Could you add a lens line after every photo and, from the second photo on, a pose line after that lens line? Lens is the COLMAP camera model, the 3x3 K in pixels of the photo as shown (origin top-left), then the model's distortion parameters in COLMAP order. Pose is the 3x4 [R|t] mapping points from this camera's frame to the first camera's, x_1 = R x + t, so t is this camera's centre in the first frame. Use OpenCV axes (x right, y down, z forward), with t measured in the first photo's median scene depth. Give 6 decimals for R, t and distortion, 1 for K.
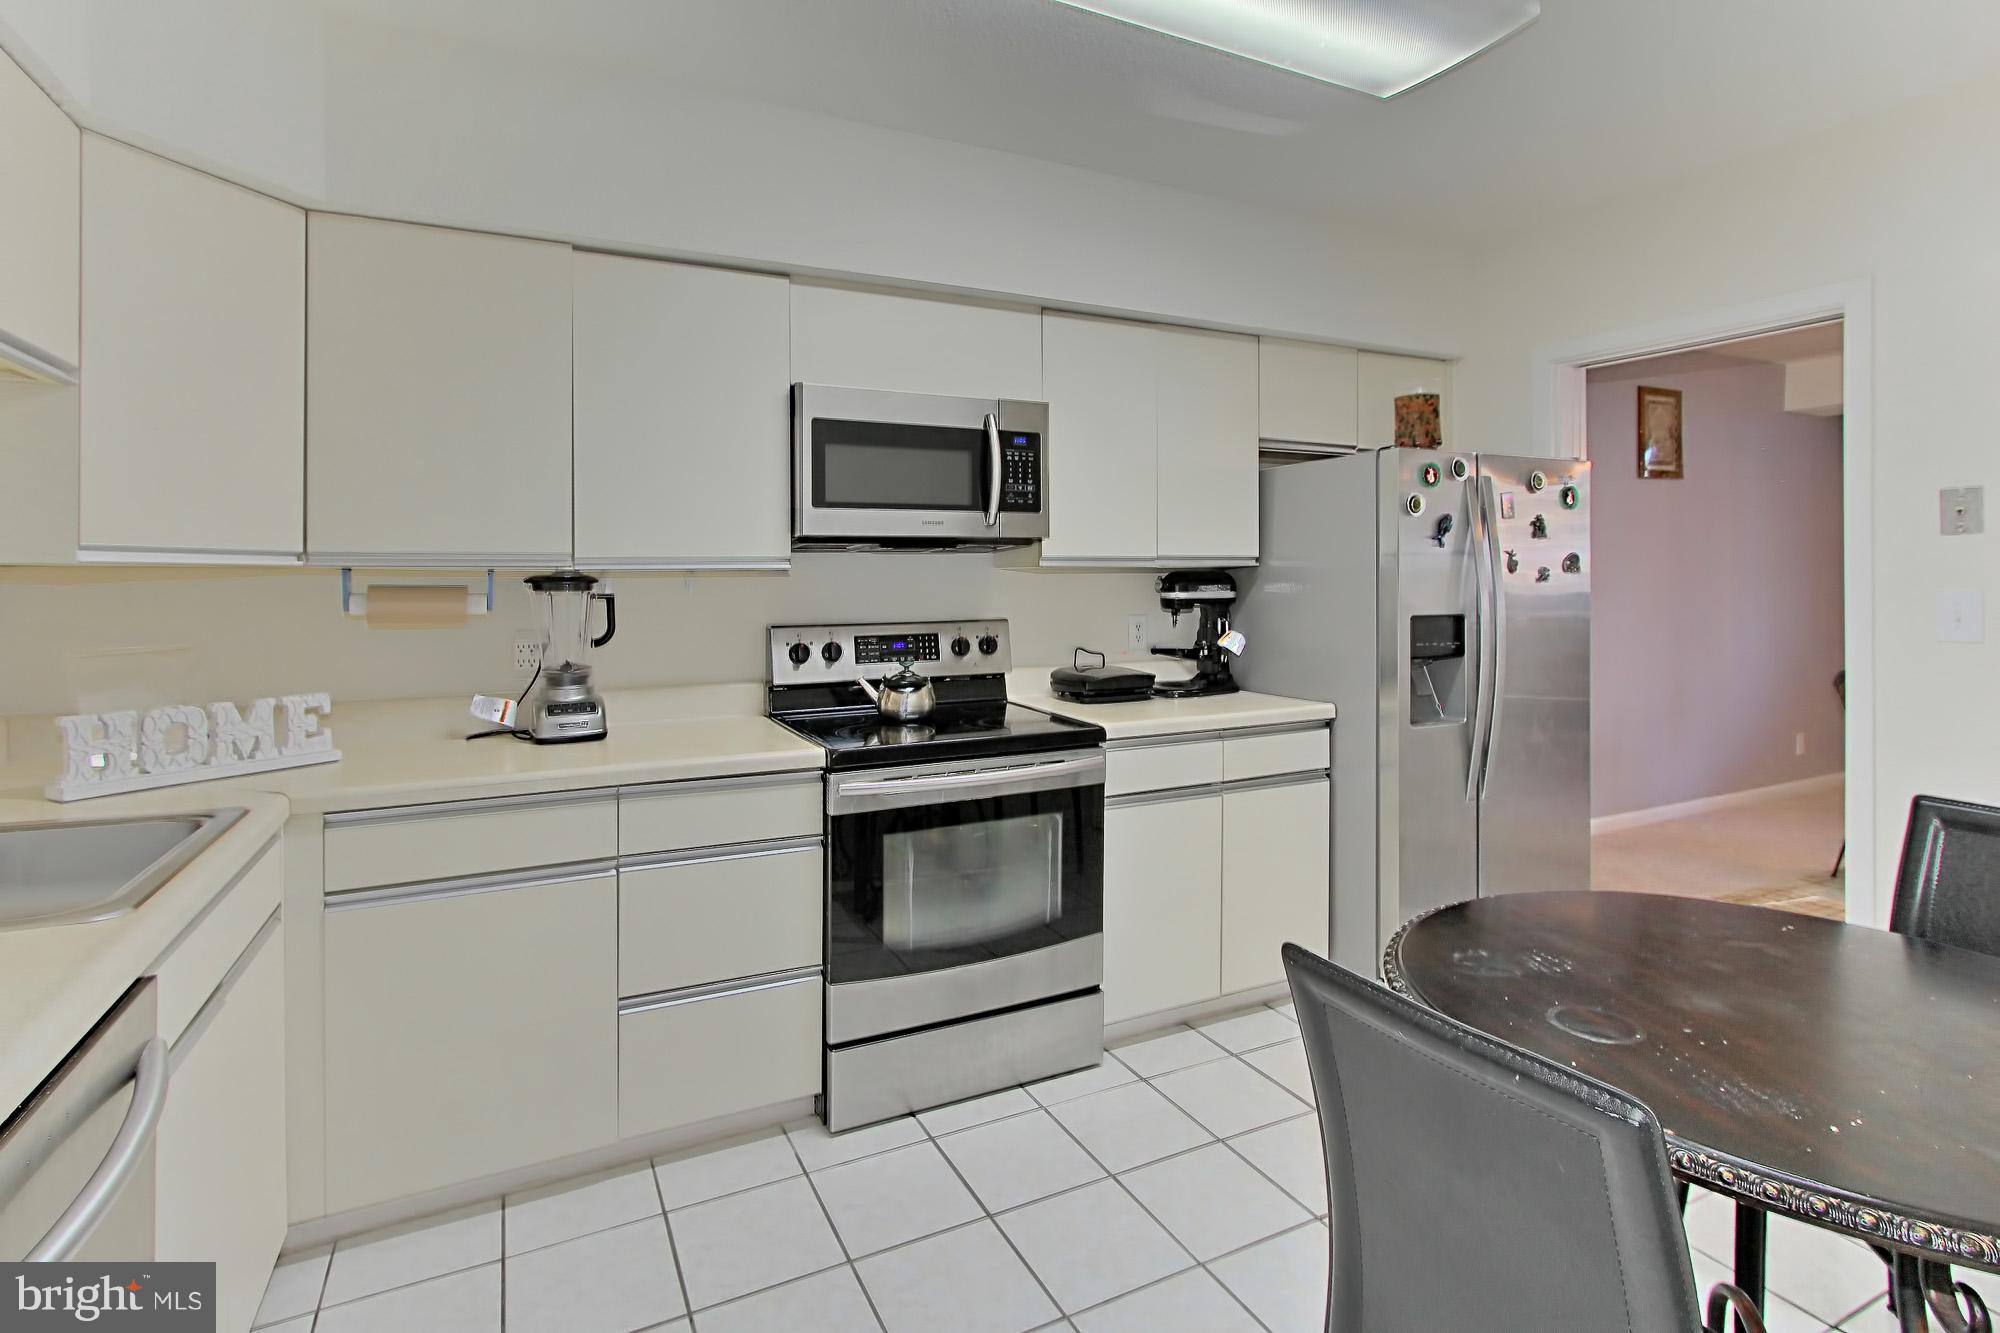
lens RADIAL K [[974.9, 0, 913.4], [0, 974.9, 593.0], [0, 0, 1]] dist [-0.000672, 0.000137]
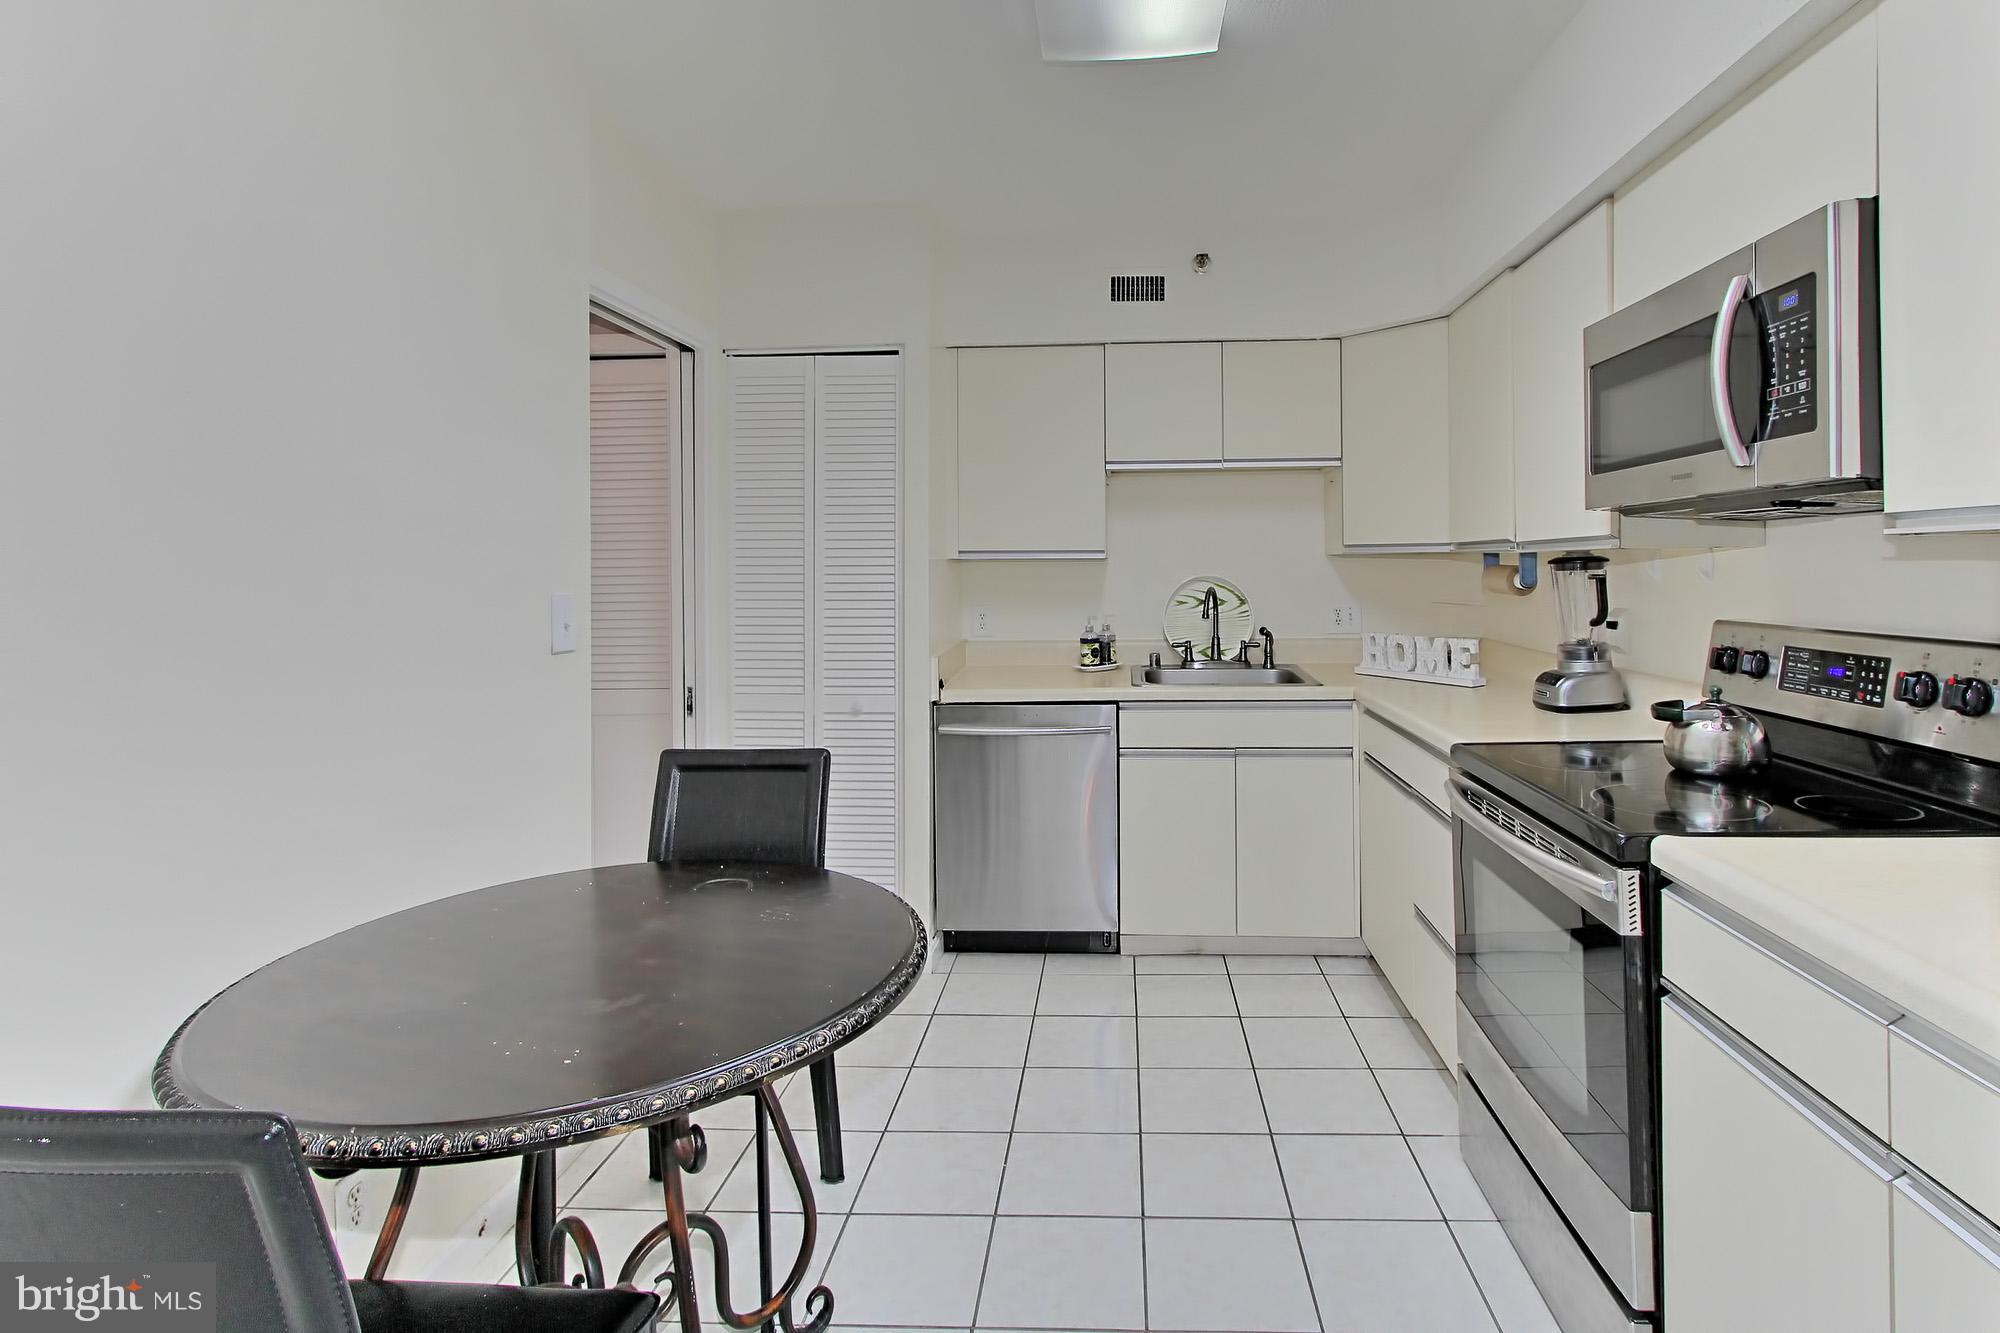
lens RADIAL K [[911.7, 0, 1069.1], [0, 911.7, 568.3], [0, 0, 1]] dist [-0.003202, 0.008392]
pose [[-0.424397, 0.012763, -0.905386, 0.727980], [0.003851, 0.999917, 0.012290, -0.018177], [0.905468, 0.001730, -0.424411, 0.858441]]
